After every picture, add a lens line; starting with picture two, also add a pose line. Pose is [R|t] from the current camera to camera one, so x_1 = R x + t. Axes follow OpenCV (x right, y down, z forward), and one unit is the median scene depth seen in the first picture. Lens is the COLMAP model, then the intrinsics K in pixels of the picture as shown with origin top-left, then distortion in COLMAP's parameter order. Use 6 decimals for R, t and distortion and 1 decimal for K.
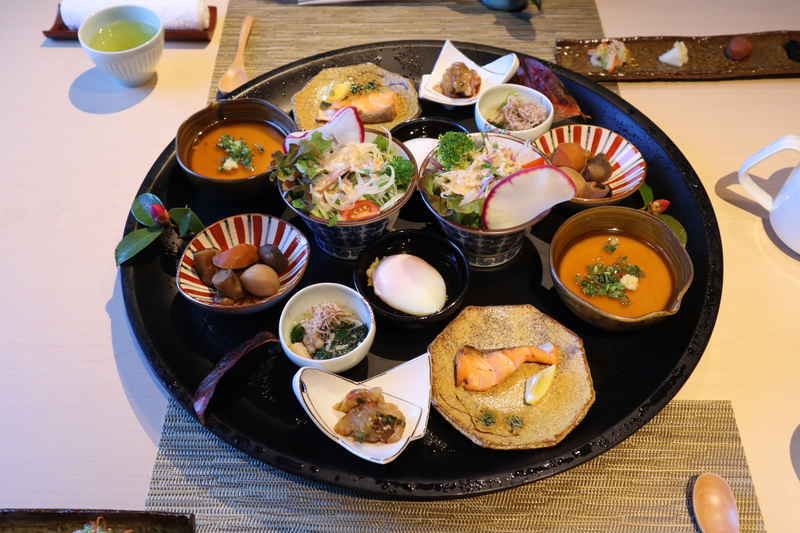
lens RADIAL K [[834.9, 0, 393.7], [0, 834.9, 271.5], [0, 0, 1]] dist [-0.007178, 0.000000]
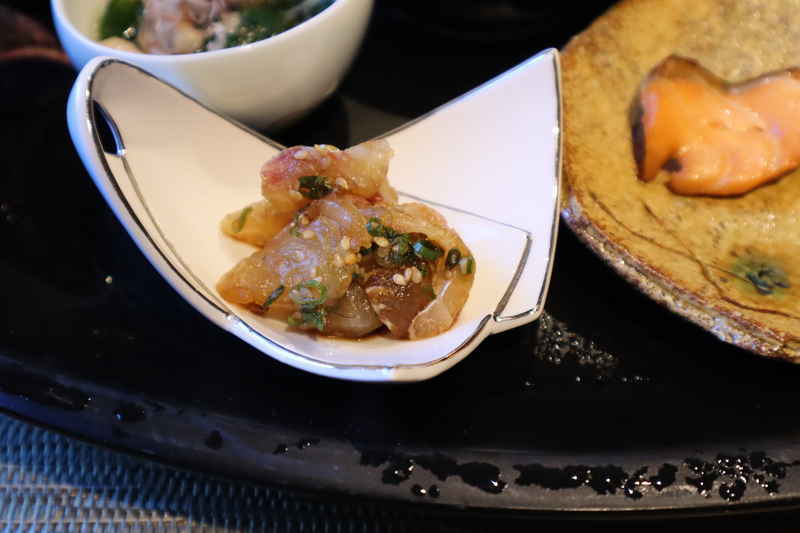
lens RADIAL K [[1302.4, 0, 401.0], [0, 1302.4, 268.4], [0, 0, 1]] dist [0.050388, 0.000000]
pose [[0.999796, 0.012364, -0.015945, -0.002866], [-0.013129, 0.998721, -0.048824, 0.185778], [0.015321, 0.049023, 0.998680, 0.517273]]
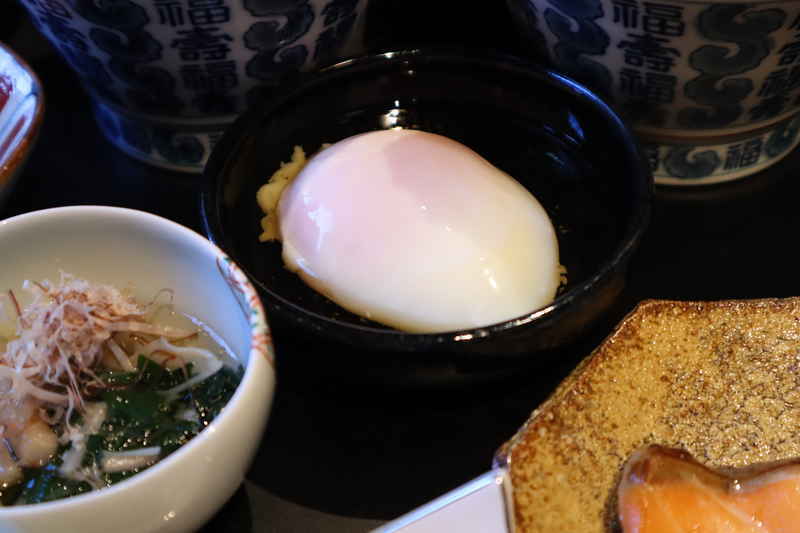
lens RADIAL K [[1434.8, 0, 400.1], [0, 1434.8, 268.1], [0, 0, 1]] dist [0.021911, 0.000000]
pose [[0.999825, -0.017014, -0.007791, 0.017420], [0.016047, 0.993711, -0.110820, 0.080567], [0.009627, 0.110676, 0.993810, 0.573166]]
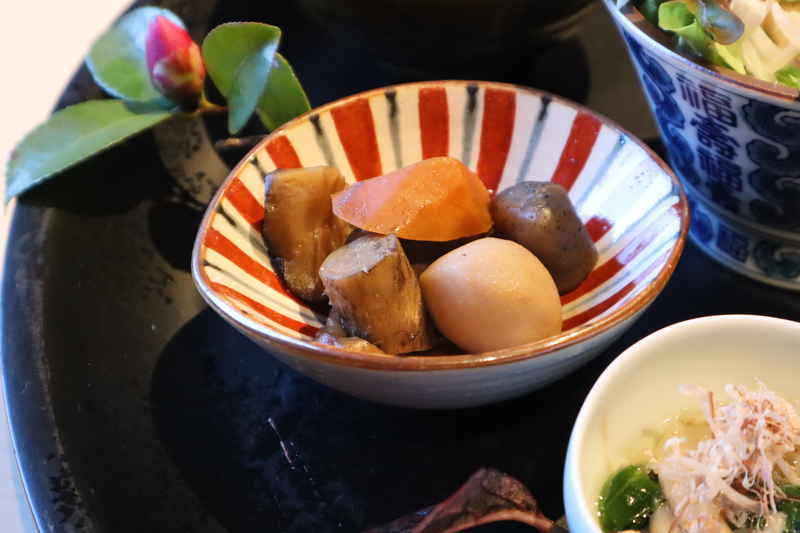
lens RADIAL K [[1606.6, 0, 395.2], [0, 1606.6, 268.2], [0, 0, 1]] dist [-0.126531, 0.000000]
pose [[0.982752, 0.118199, -0.142222, -0.122607], [-0.140681, 0.977021, -0.160118, 0.092200], [0.120028, 0.177364, 0.976798, 0.506838]]
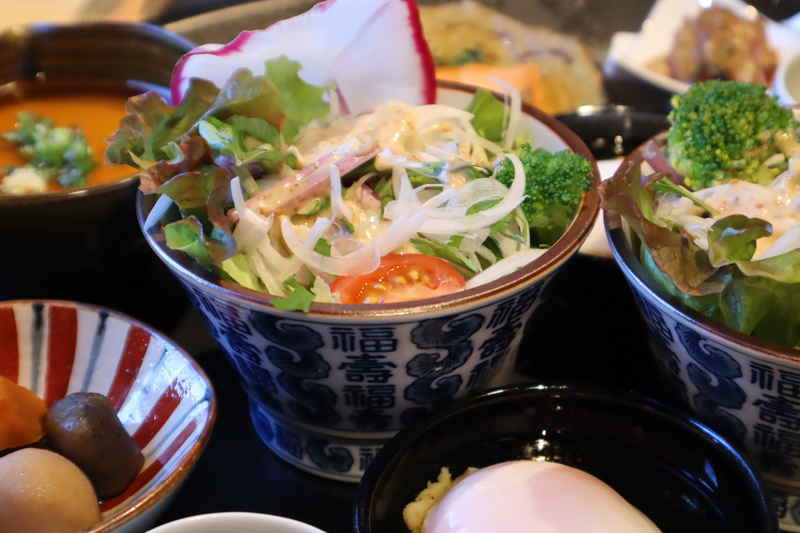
lens RADIAL K [[1606.6, 0, 404.7], [0, 1606.6, 266.4], [0, 0, 1]] dist [-0.126531, 0.000000]
pose [[0.995132, 0.061758, -0.076803, 0.004632], [-0.081136, 0.955756, -0.282749, 0.079673], [0.055943, 0.287604, 0.956114, 0.478320]]
